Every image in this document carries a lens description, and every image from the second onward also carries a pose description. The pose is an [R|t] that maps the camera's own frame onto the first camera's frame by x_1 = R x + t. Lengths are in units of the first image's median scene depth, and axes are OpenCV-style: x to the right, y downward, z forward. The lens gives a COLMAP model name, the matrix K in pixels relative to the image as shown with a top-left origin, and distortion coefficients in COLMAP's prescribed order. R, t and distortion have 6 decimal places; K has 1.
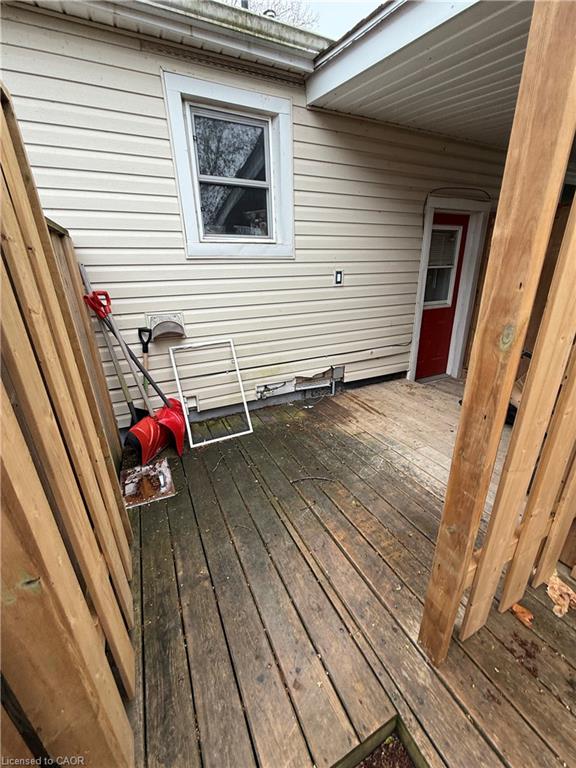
lens RADIAL K [[304.1, 0, 288.8], [0, 304.1, 384.3], [0, 0, 1]] dist [-0.000666, -0.000284]
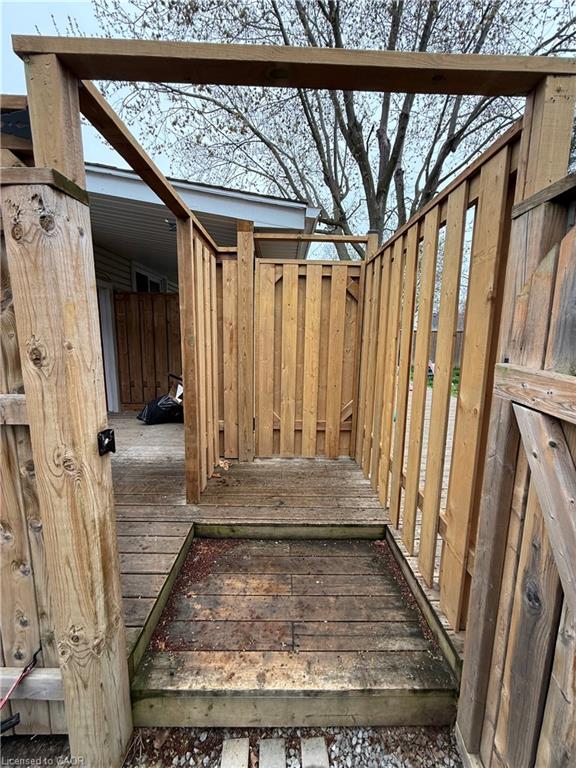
lens RADIAL K [[304.1, 0, 288.5], [0, 304.1, 382.4], [0, 0, 1]] dist [-0.000666, -0.000284]
pose [[0.420011, -0.105214, 0.901399, -0.909958], [0.292155, 0.956056, -0.024538, 0.330728], [-0.859206, 0.273655, 0.432293, -0.567346]]
